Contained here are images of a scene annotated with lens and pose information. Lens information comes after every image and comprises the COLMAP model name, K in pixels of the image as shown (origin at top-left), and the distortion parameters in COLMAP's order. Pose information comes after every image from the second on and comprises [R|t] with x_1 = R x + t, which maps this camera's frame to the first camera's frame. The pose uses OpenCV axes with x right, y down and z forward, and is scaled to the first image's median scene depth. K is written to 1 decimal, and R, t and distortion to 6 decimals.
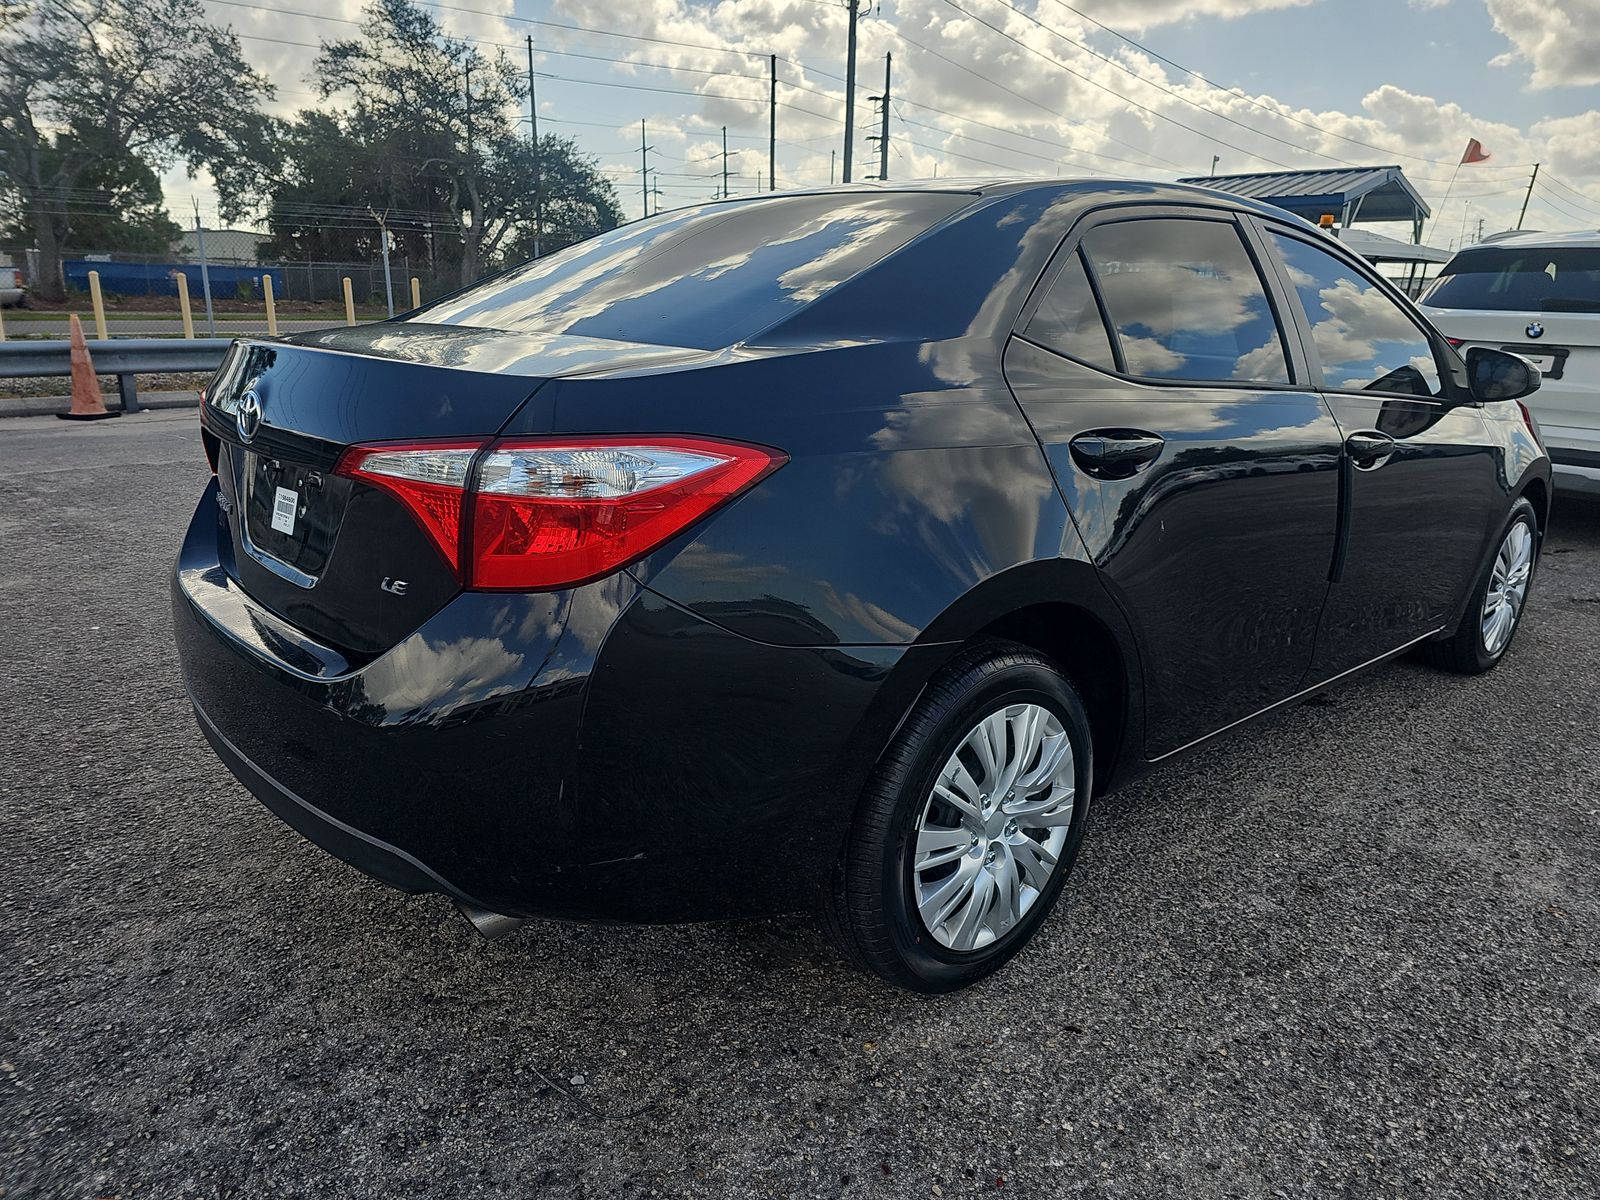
lens RADIAL K [[1075.8, 0, 800.5], [0, 1075.8, 596.2], [0, 0, 1]] dist [0.006467, -0.016864]
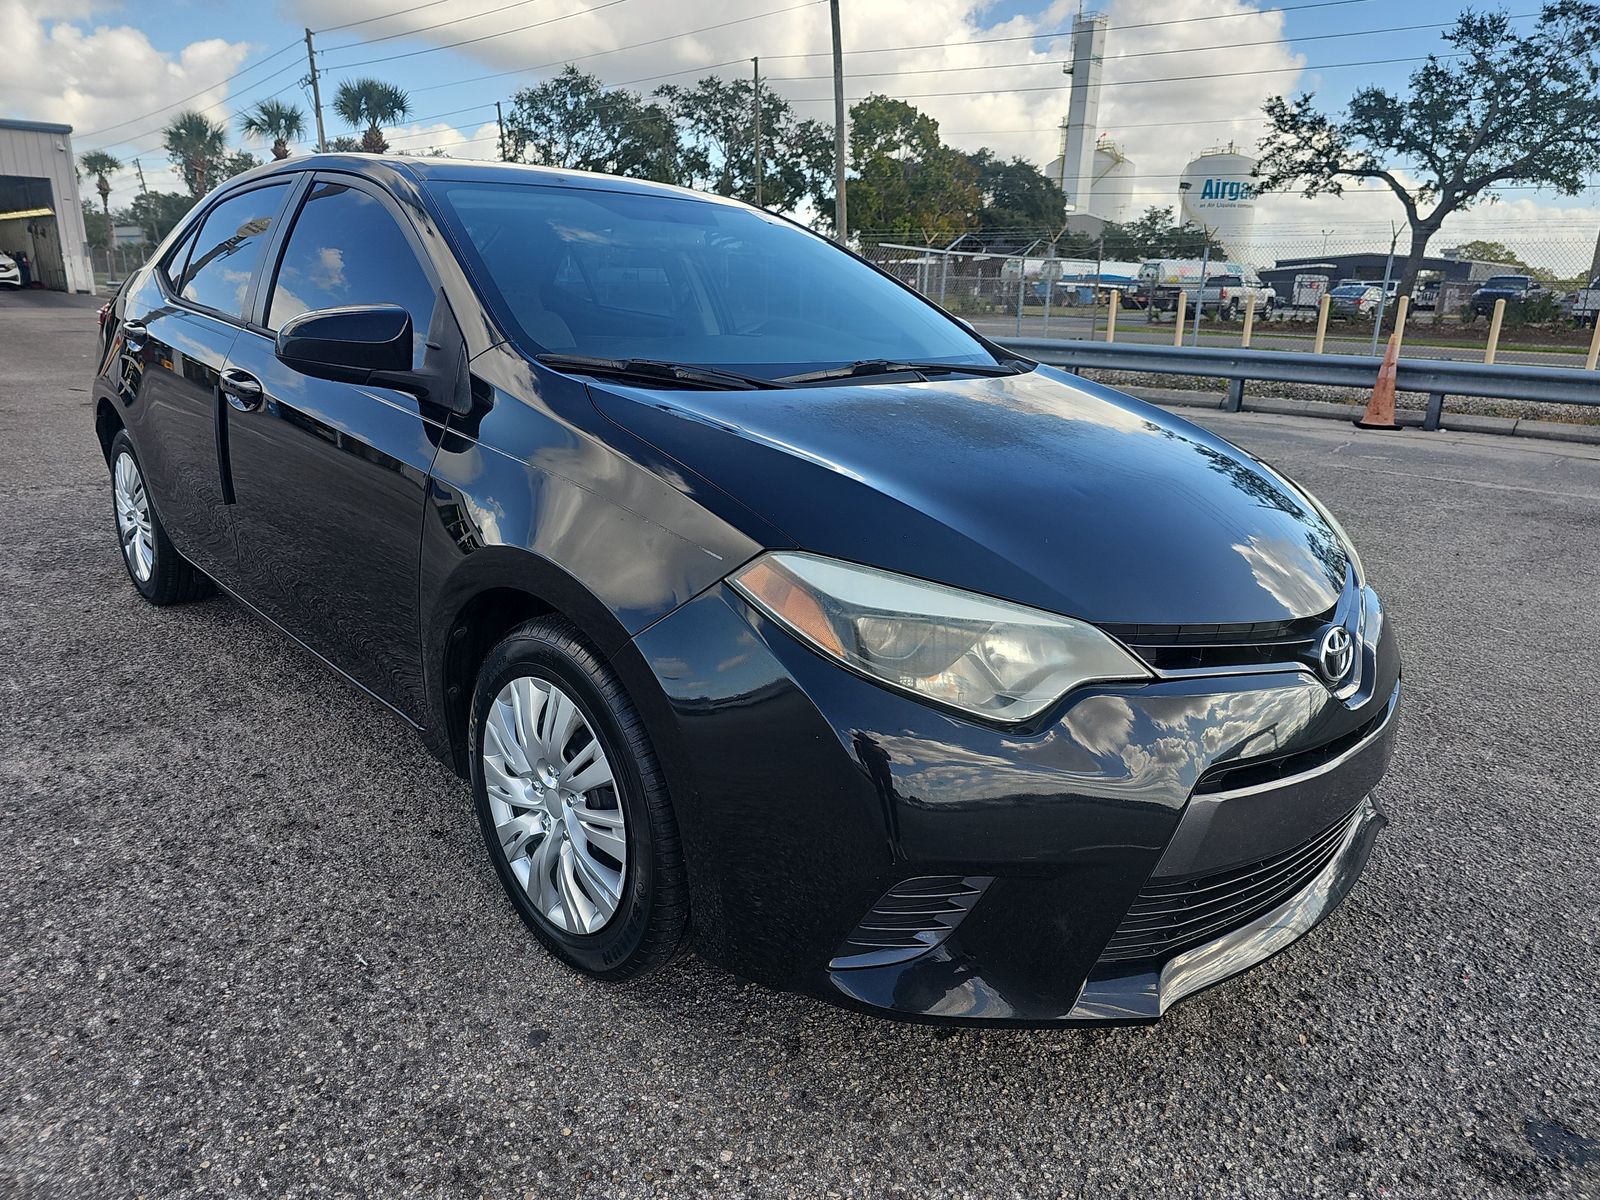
lens RADIAL K [[1075.8, 0, 795.4], [0, 1075.8, 595.9], [0, 0, 1]] dist [0.006467, -0.016864]
pose [[-0.868208, 0.097614, -0.486504, 0.431030], [-0.128607, 0.902687, 0.410629, -0.402093], [0.479244, 0.419079, -0.771167, 1.701990]]
